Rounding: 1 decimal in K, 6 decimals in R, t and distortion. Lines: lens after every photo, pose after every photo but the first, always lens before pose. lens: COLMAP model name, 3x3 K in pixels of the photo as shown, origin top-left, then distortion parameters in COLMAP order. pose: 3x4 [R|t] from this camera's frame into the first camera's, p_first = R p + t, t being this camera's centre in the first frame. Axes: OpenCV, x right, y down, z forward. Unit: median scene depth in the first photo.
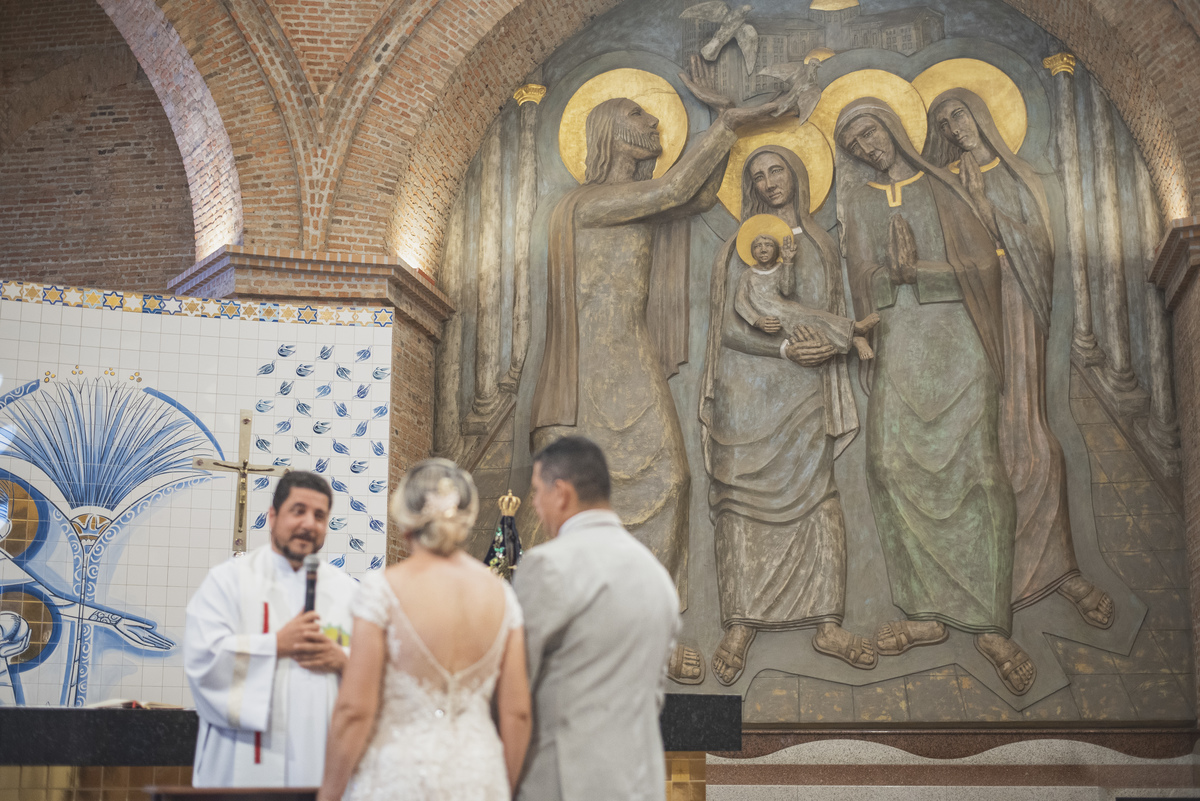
lens RADIAL K [[1731.6, 0, 619.0], [0, 1731.6, 402.0], [0, 0, 1]] dist [-0.113315, 0.078364]
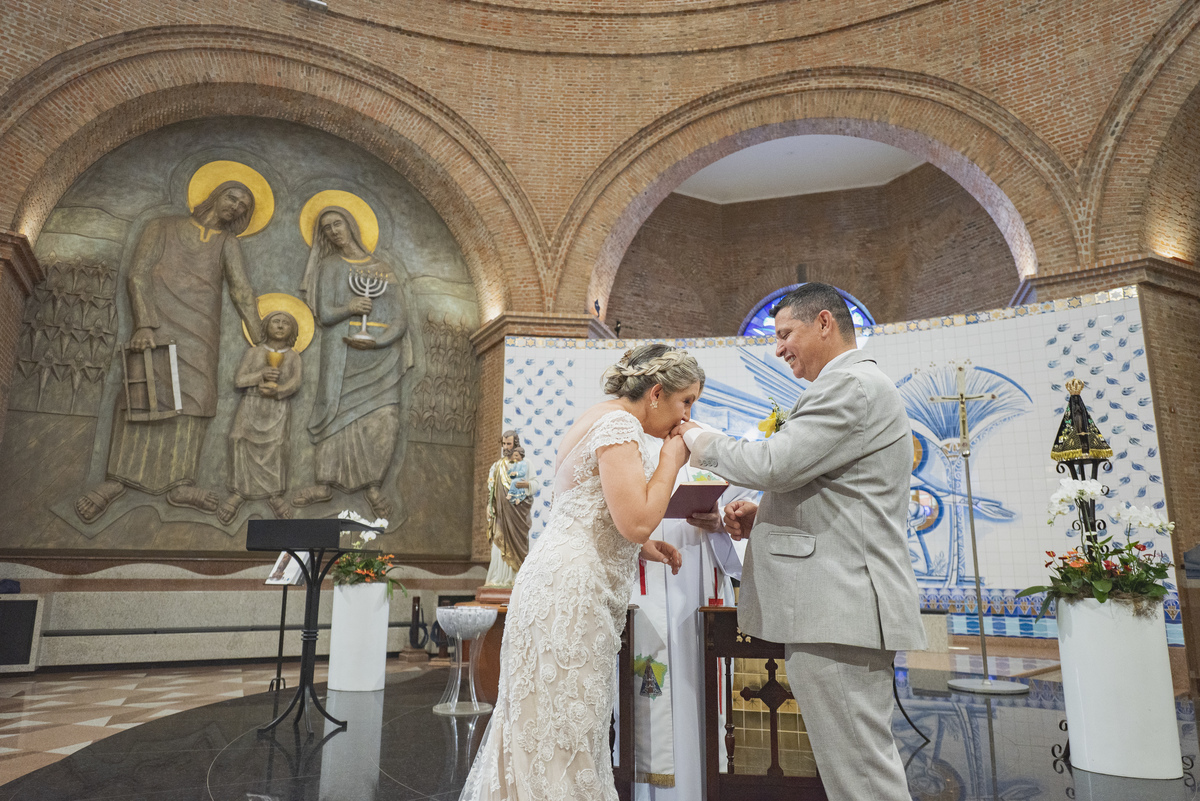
lens RADIAL K [[796.8, 0, 606.7], [0, 796.8, 401.7], [0, 0, 1]] dist [-0.000583, -0.002034]
pose [[0.631548, -0.157866, -0.759095, 0.081053], [0.146104, 0.985744, -0.083446, 0.033978], [0.761446, -0.058207, 0.645610, 0.172573]]
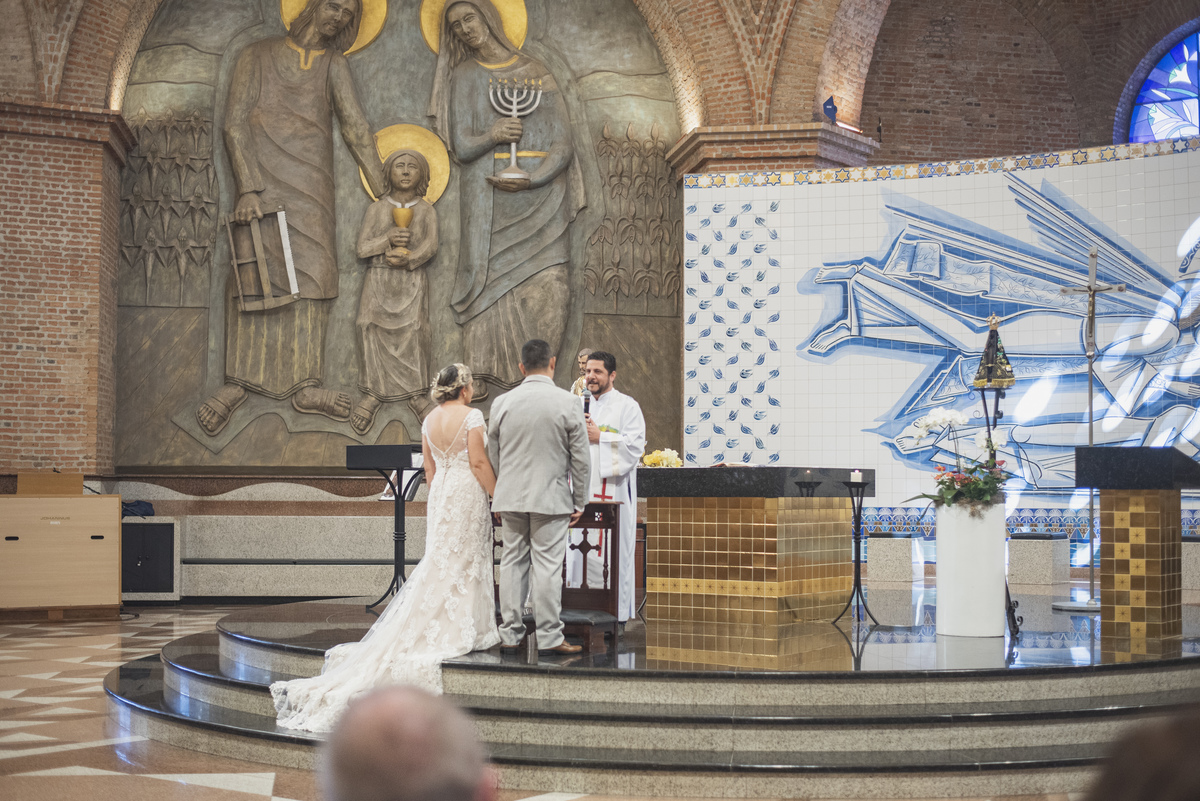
lens RADIAL K [[1753.8, 0, 595.9], [0, 1753.8, 403.8], [0, 0, 1]] dist [-0.109104, 0.112603]
pose [[0.341152, -0.048651, -0.938748, 0.586055], [0.179164, 0.983718, 0.014128, 0.022934], [0.922776, -0.173010, 0.344313, 0.087421]]
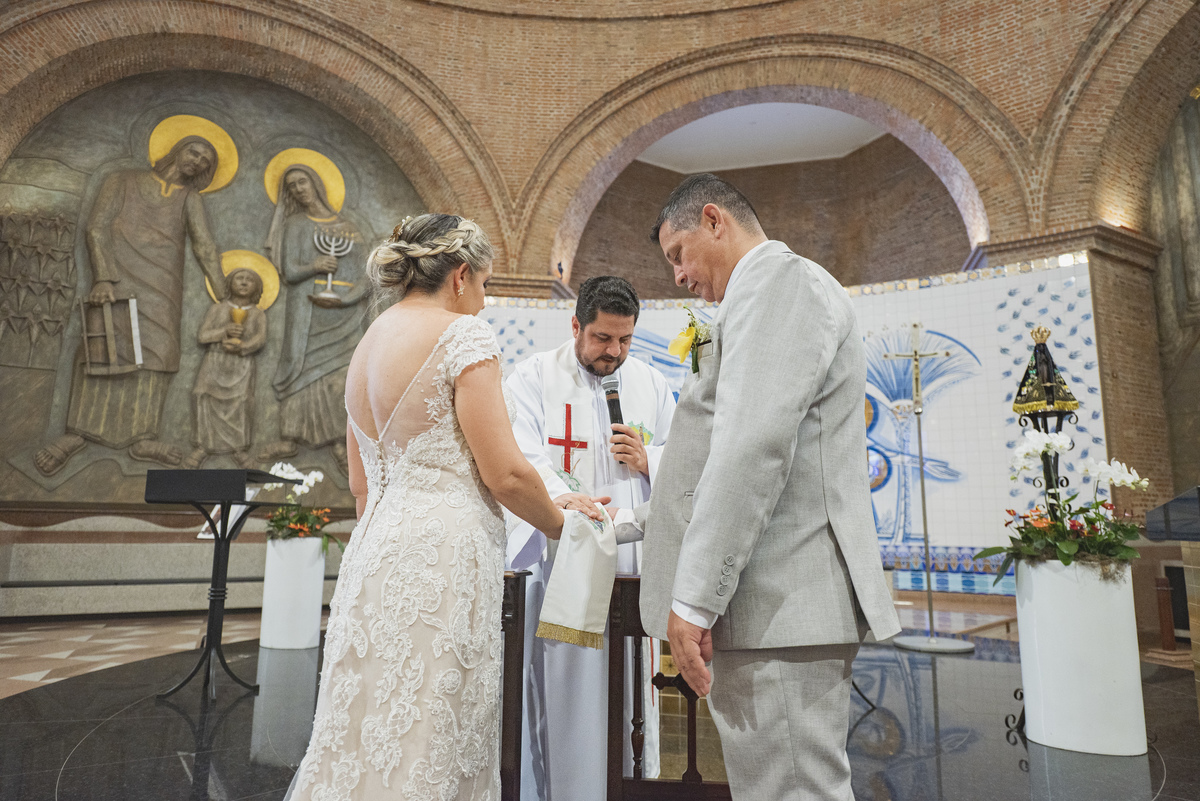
lens RADIAL K [[739.7, 0, 601.3], [0, 739.7, 401.9], [0, 0, 1]] dist [-0.003133, -0.000415]
pose [[0.652991, -0.118232, -0.748080, 0.056754], [0.136494, 0.989938, -0.037314, 0.041000], [0.744964, -0.077742, 0.662559, 0.211343]]
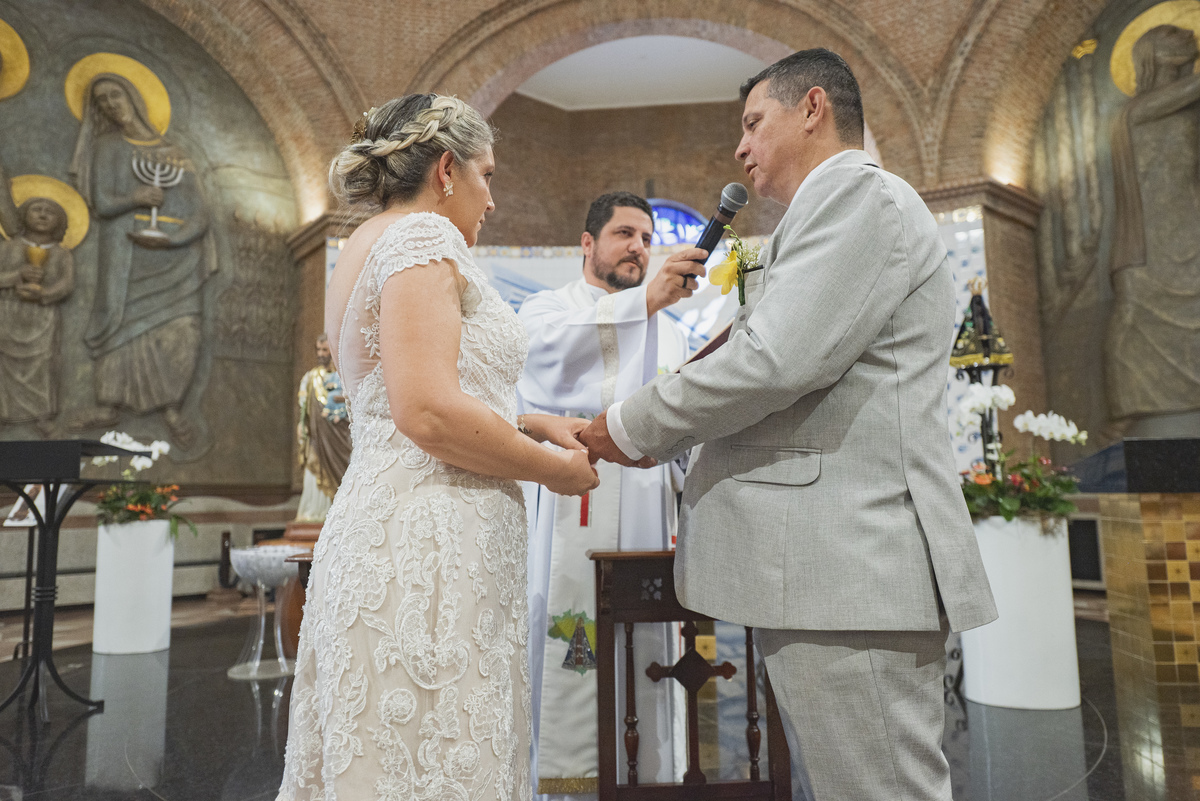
lens RADIAL K [[794.7, 0, 601.4], [0, 794.7, 397.2], [0, 0, 1]] dist [-0.001700, -0.001101]
pose [[0.769342, -0.091218, -0.632291, 0.035841], [0.142757, 0.989273, 0.030981, 0.039933], [0.622682, -0.114099, 0.774111, 0.207647]]
